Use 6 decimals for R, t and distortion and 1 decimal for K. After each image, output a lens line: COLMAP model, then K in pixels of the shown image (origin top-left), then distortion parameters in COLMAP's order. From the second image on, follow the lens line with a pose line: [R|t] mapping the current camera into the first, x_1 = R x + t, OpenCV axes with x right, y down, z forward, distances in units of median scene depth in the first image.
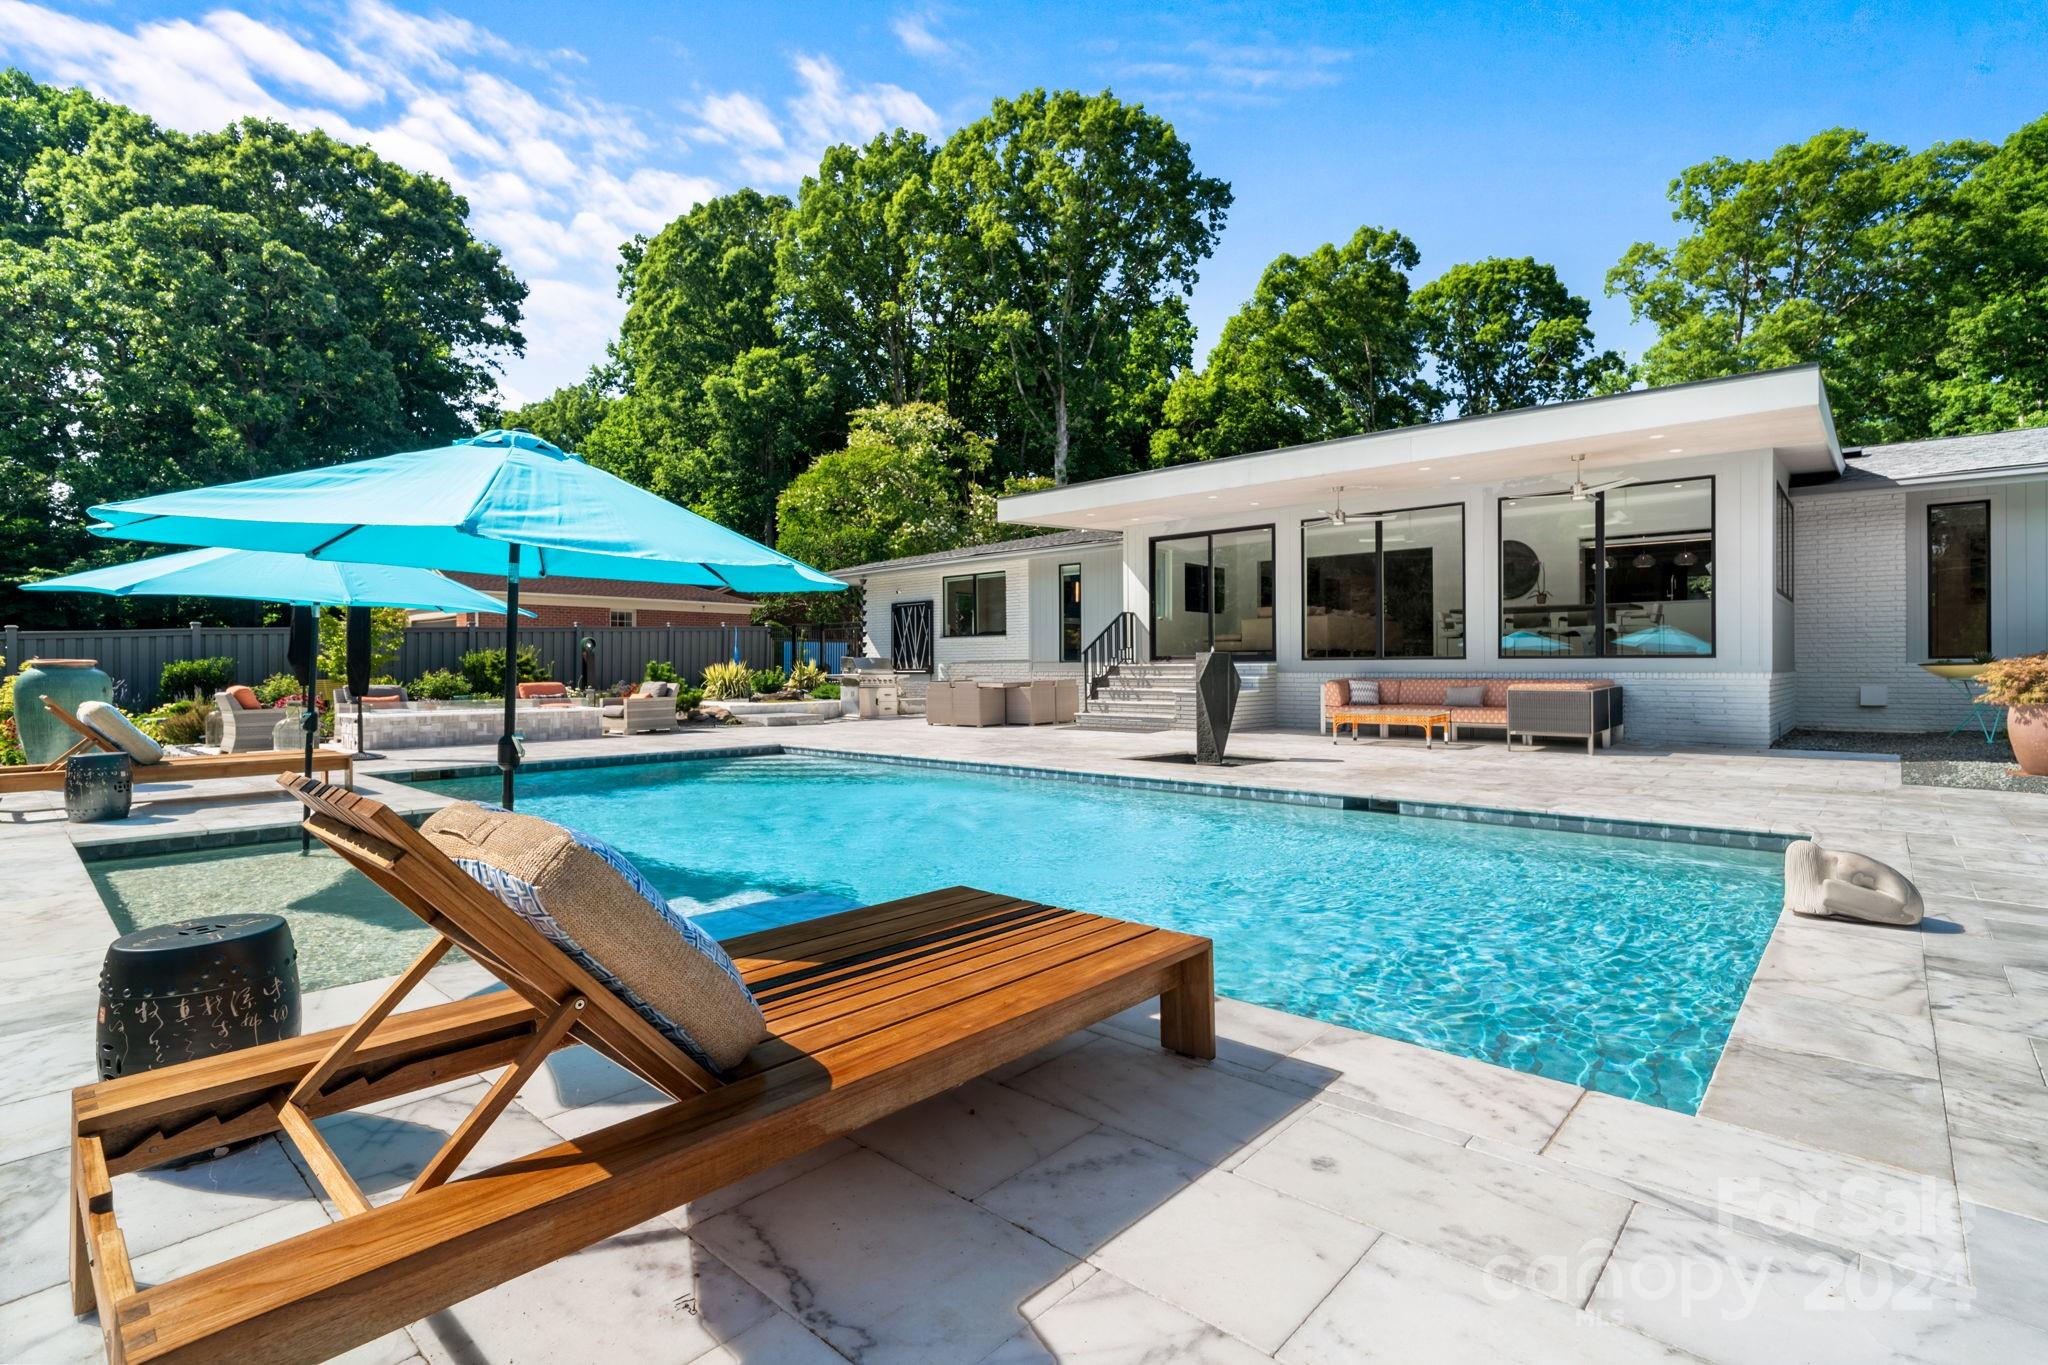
lens RADIAL K [[956.4, 0, 1019.3], [0, 956.4, 682.4], [0, 0, 1]] dist [-0.006185, -0.000036]
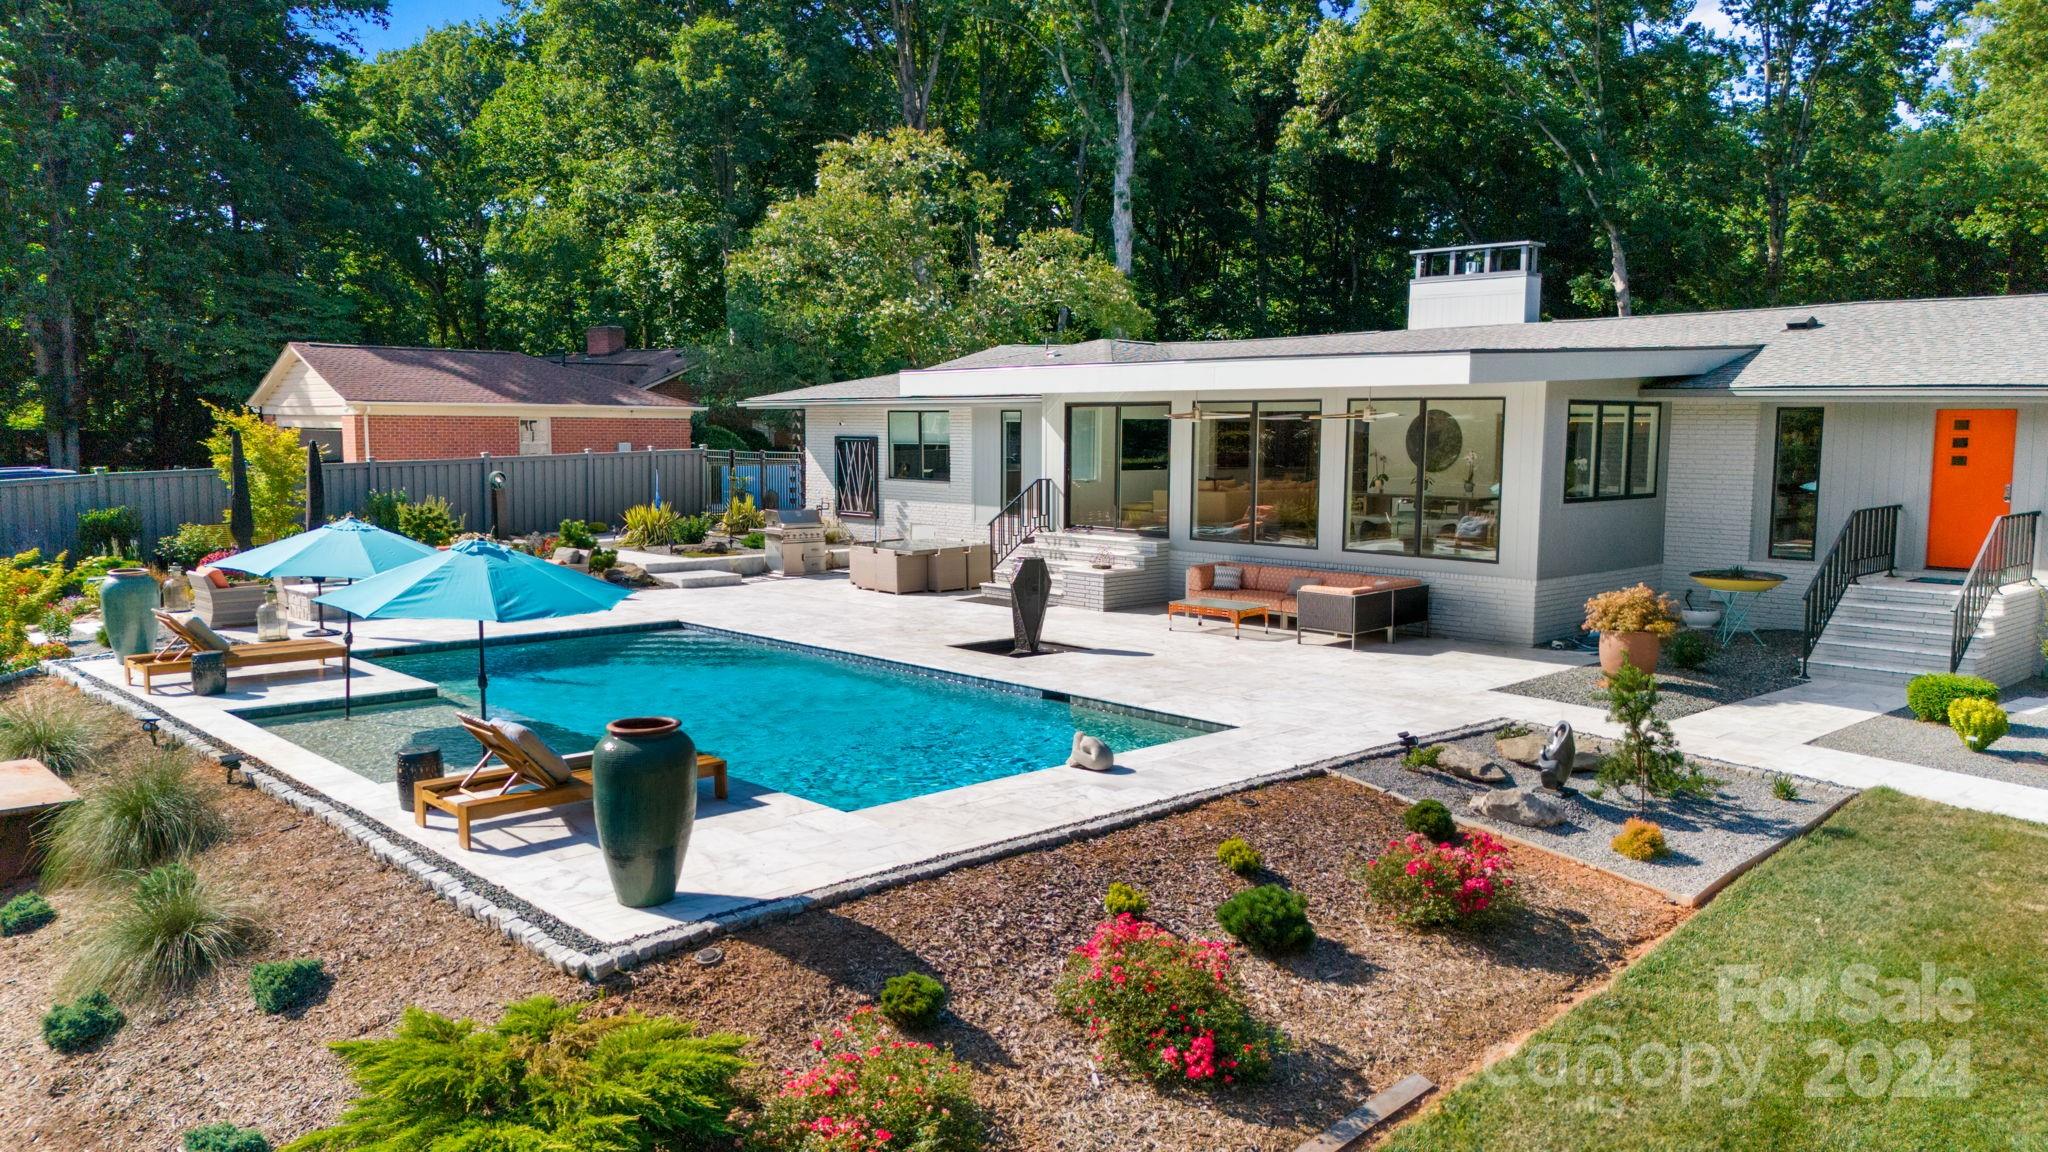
lens RADIAL K [[1519.0, 0, 1026.5], [0, 1519.0, 566.8], [0, 0, 1]] dist [0.072037, -0.006655]
pose [[0.996411, 0.013834, -0.083507, 0.069945], [-0.007072, 0.996710, 0.080735, -0.033399], [0.084349, -0.079855, 0.993231, -0.167290]]
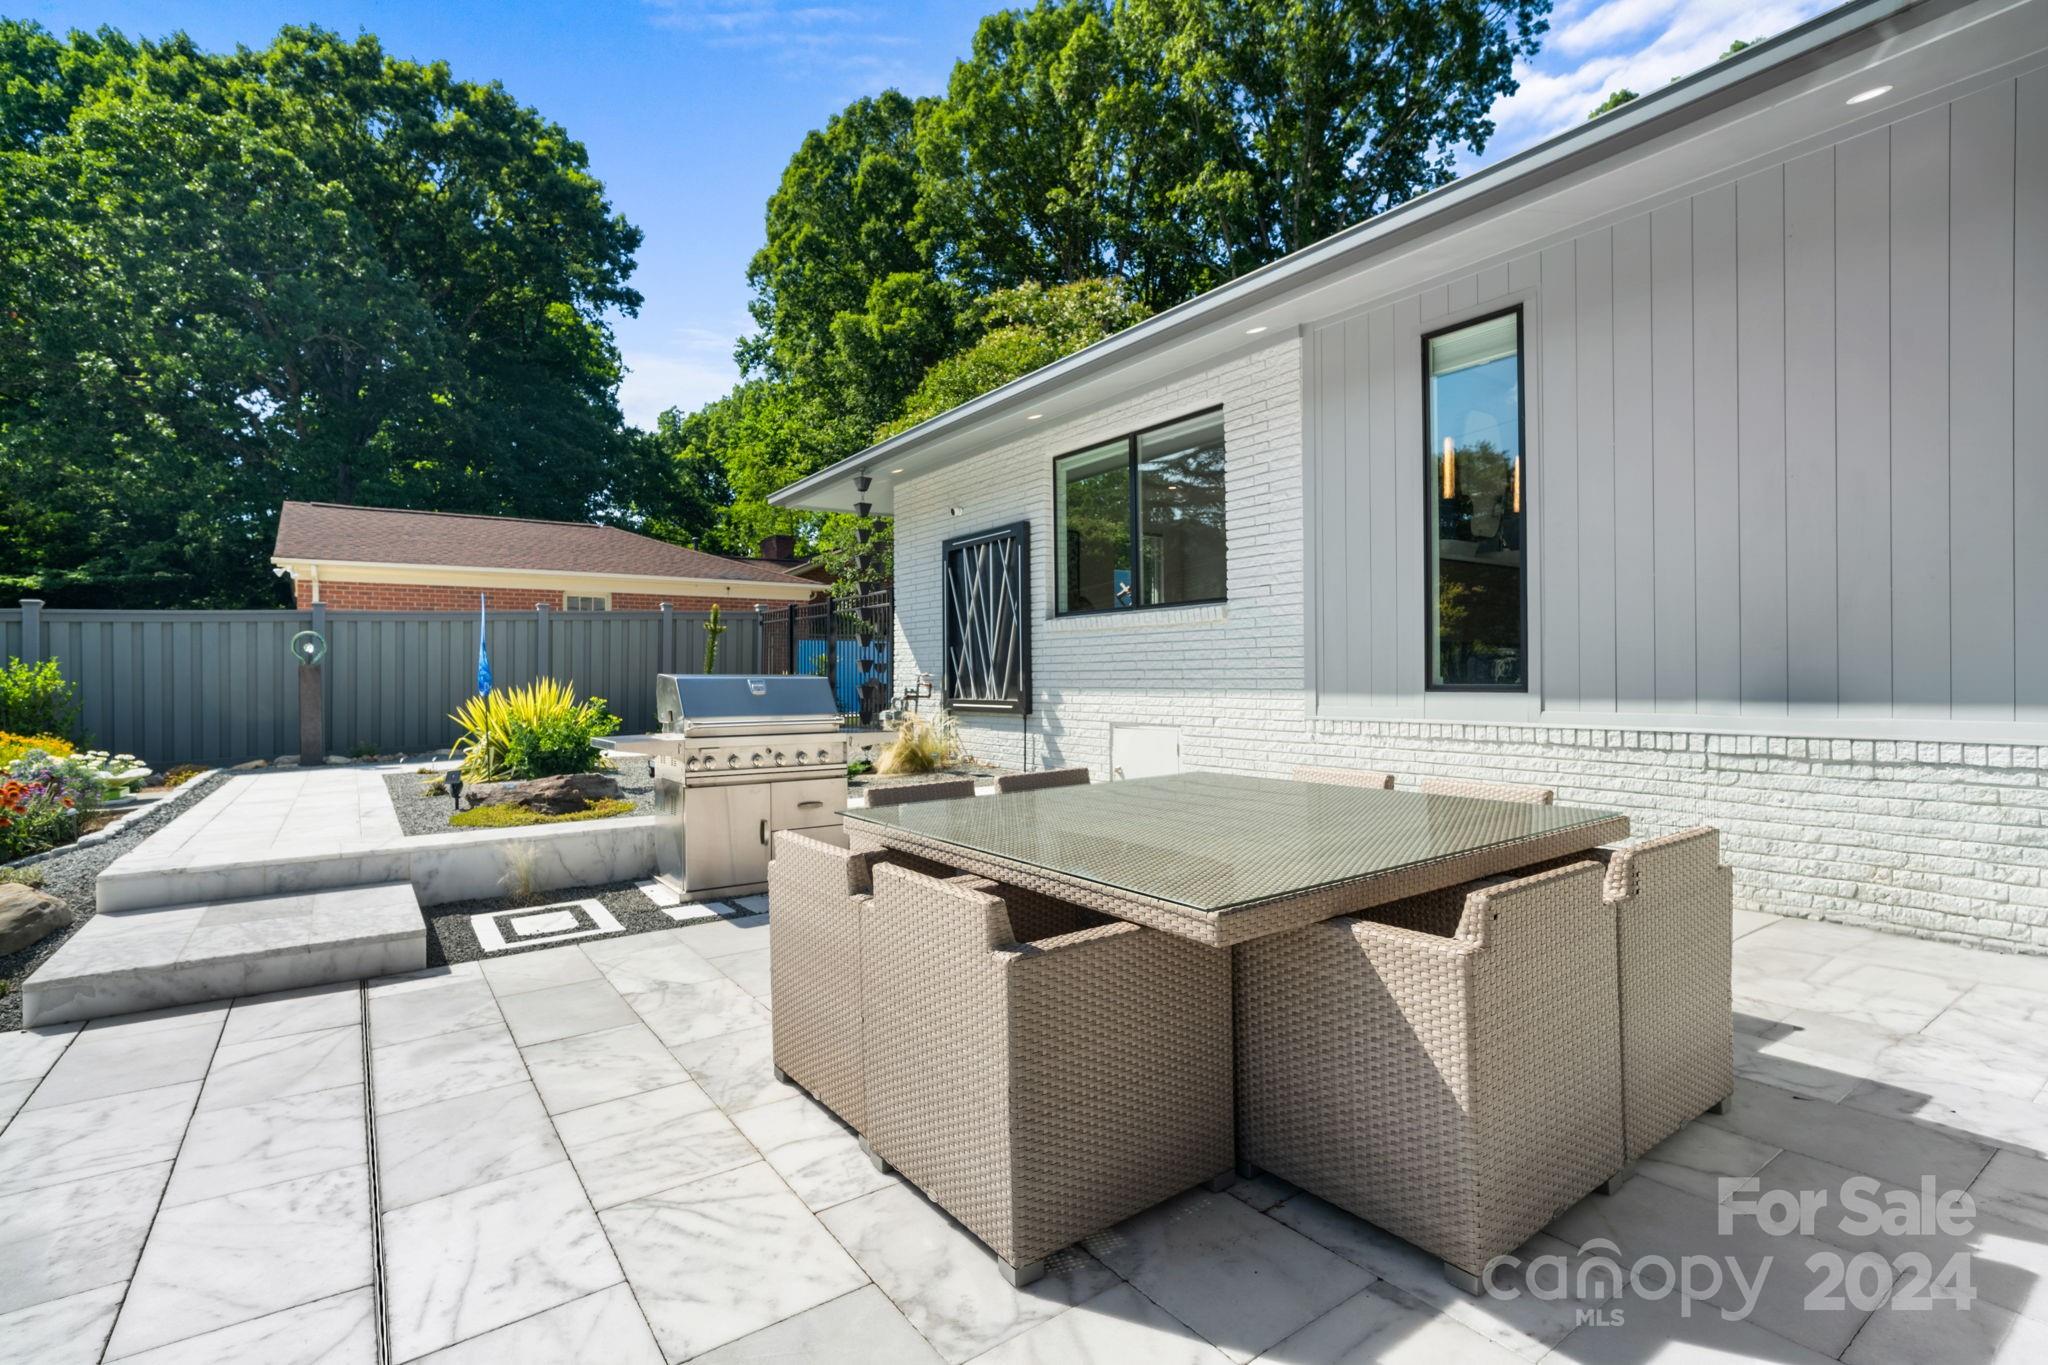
lens RADIAL K [[956.4, 0, 1029.5], [0, 956.4, 675.2], [0, 0, 1]] dist [-0.006185, -0.000036]
pose [[0.977478, -0.008280, -0.210876, -0.004336], [0.005290, 0.999877, -0.014739, -0.007953], [0.210973, 0.013291, 0.977402, 0.263576]]
